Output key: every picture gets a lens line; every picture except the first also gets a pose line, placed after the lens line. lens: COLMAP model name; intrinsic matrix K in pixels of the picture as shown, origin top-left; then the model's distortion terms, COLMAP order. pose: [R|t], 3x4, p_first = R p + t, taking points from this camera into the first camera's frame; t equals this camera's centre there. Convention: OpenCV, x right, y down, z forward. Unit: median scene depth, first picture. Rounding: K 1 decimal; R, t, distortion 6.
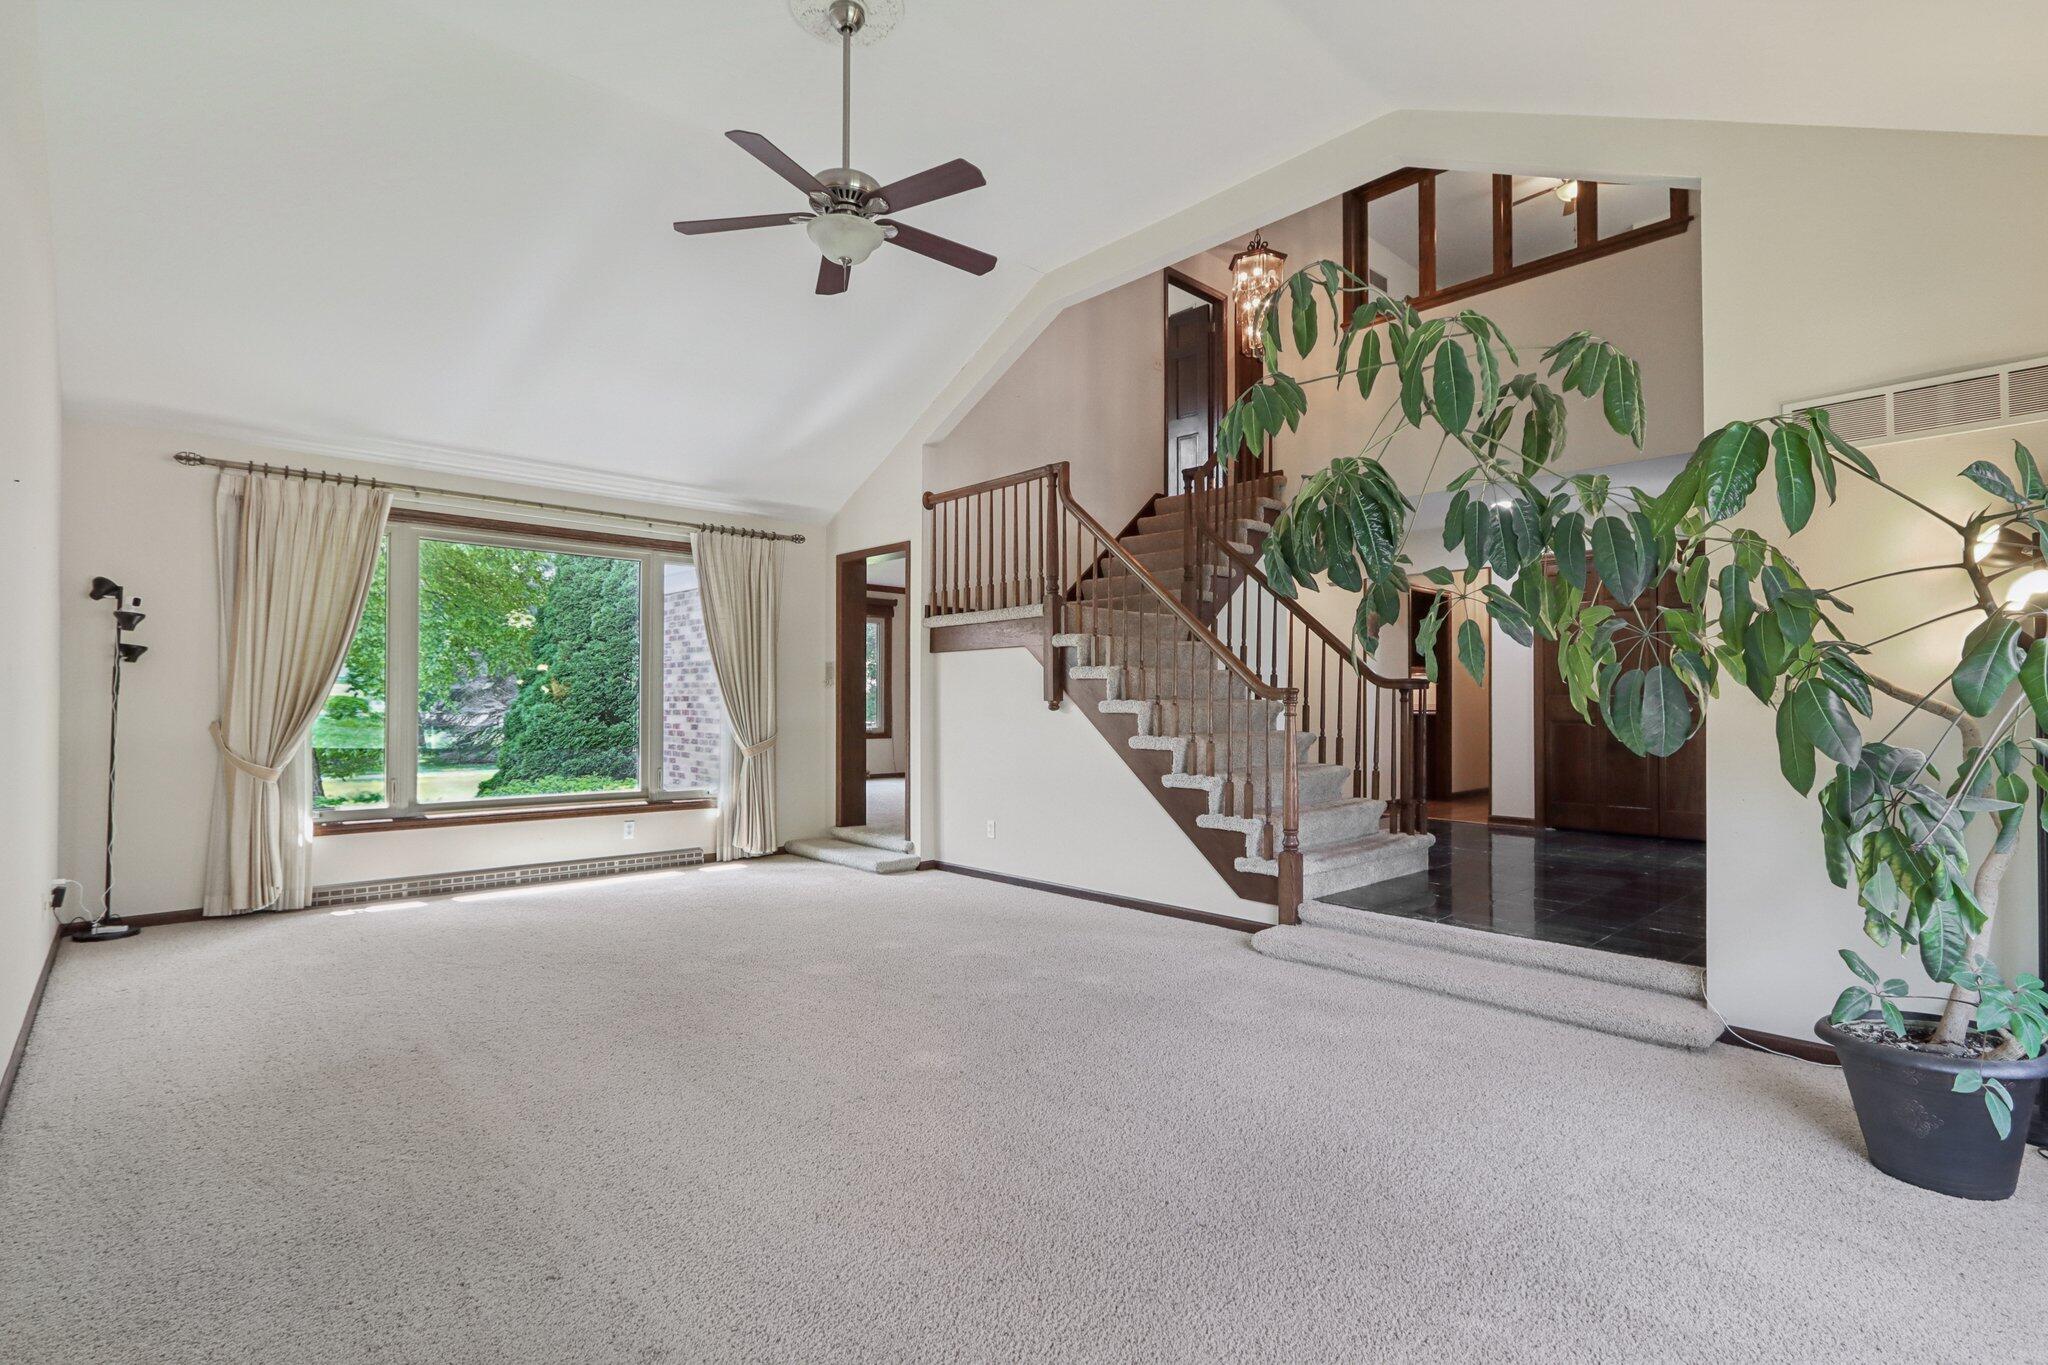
lens RADIAL K [[966.5, 0, 1020.8], [0, 966.5, 685.5], [0, 0, 1]] dist [-0.004427, 0.000117]
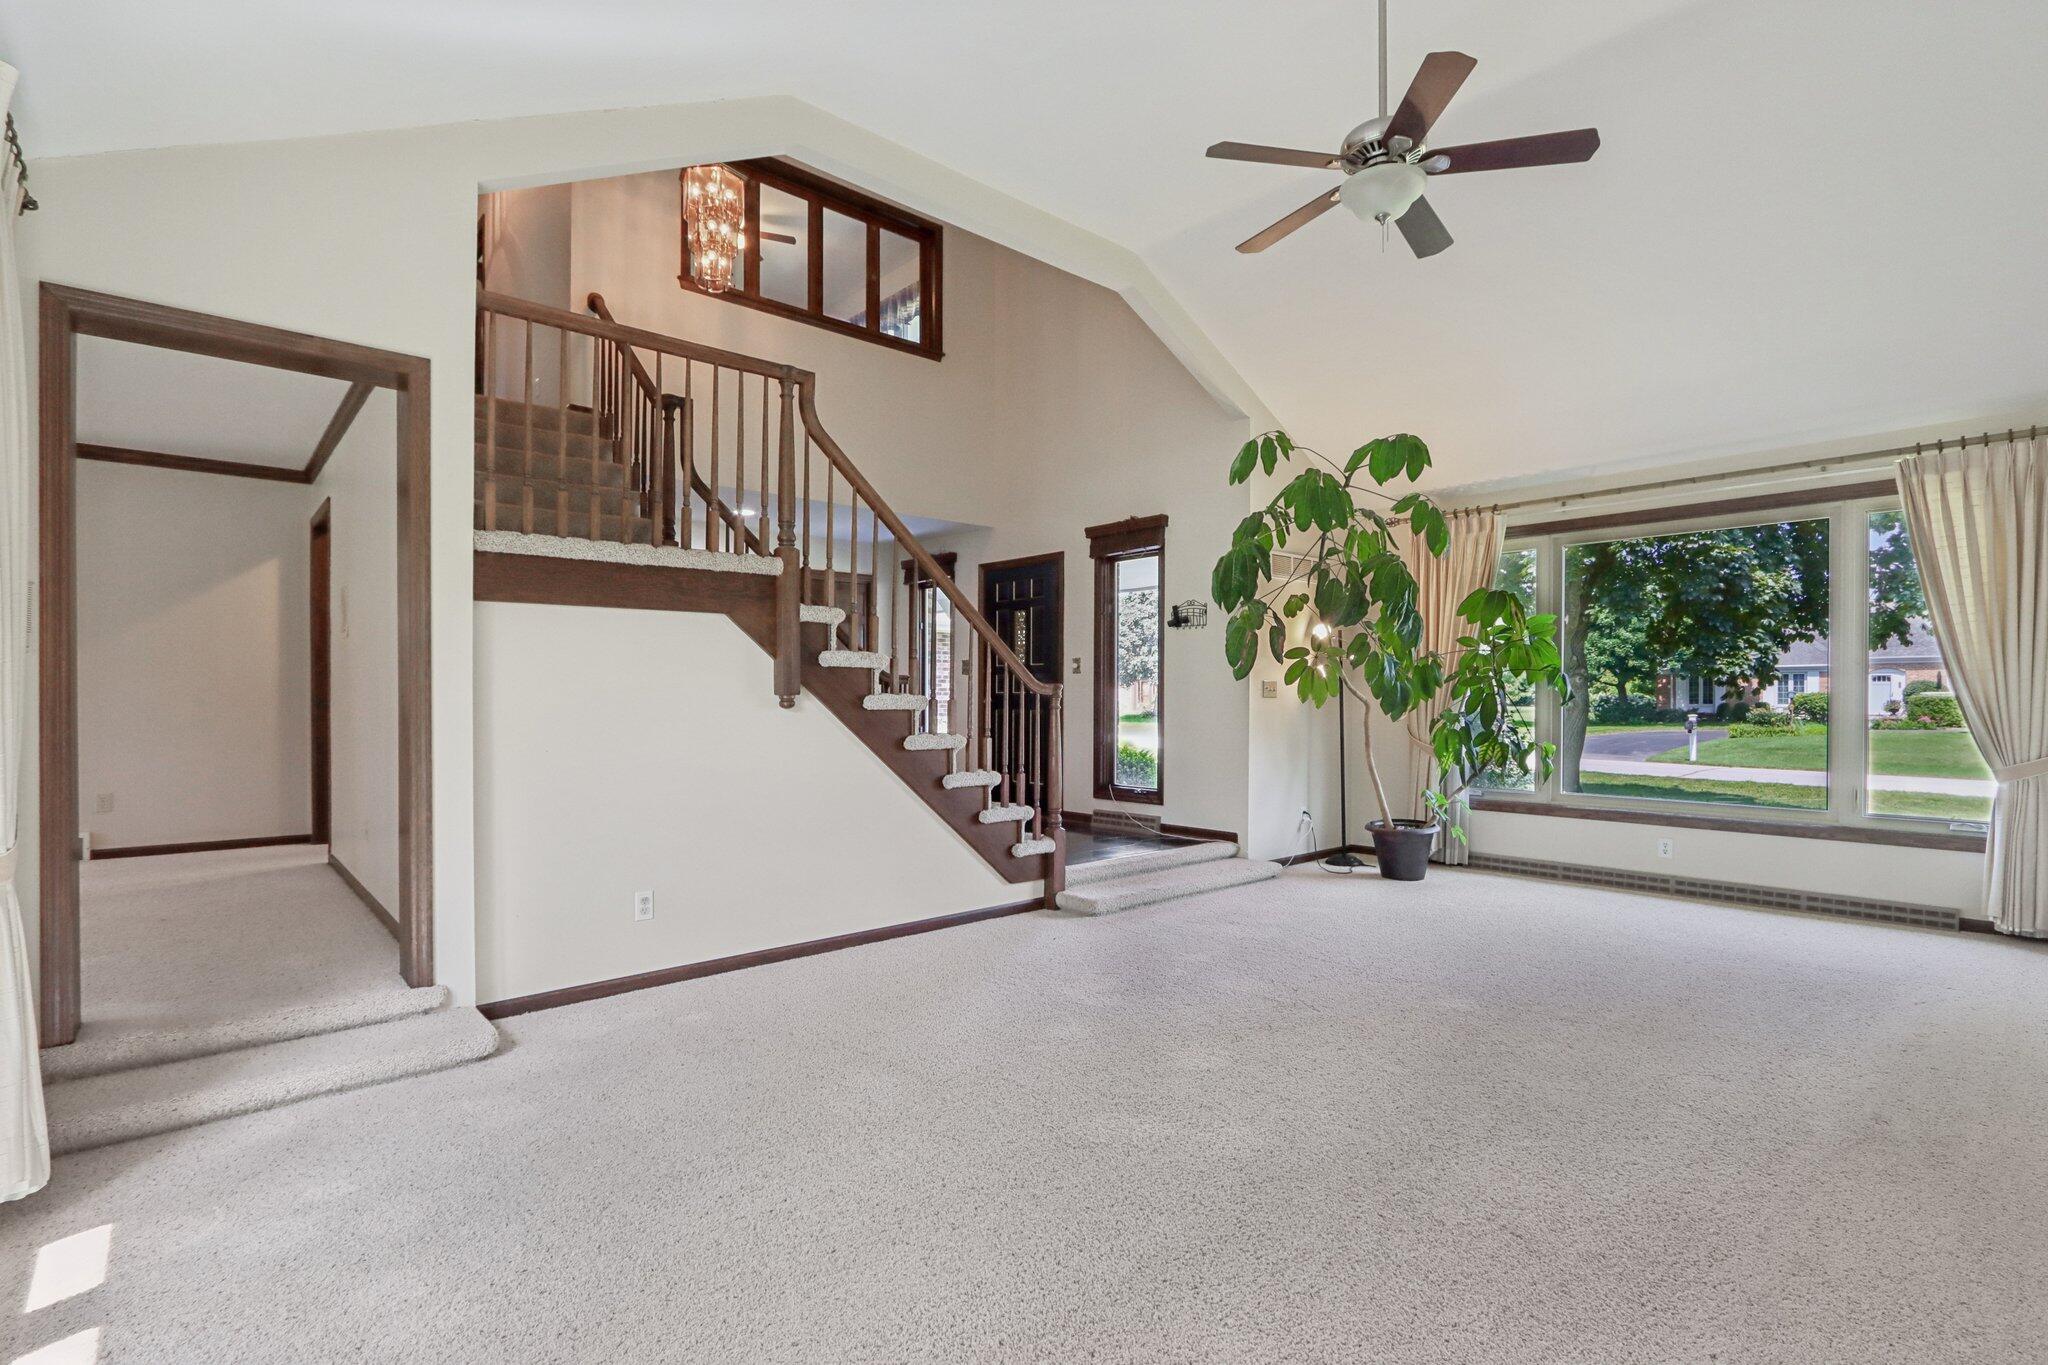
lens RADIAL K [[966.5, 0, 1020.8], [0, 966.5, 685.5], [0, 0, 1]] dist [-0.004427, 0.000117]
pose [[0.024001, 0.012637, 0.999632, -0.679730], [-0.012536, 0.999845, -0.012339, 0.015646], [-0.999633, -0.012235, 0.024156, 0.808423]]
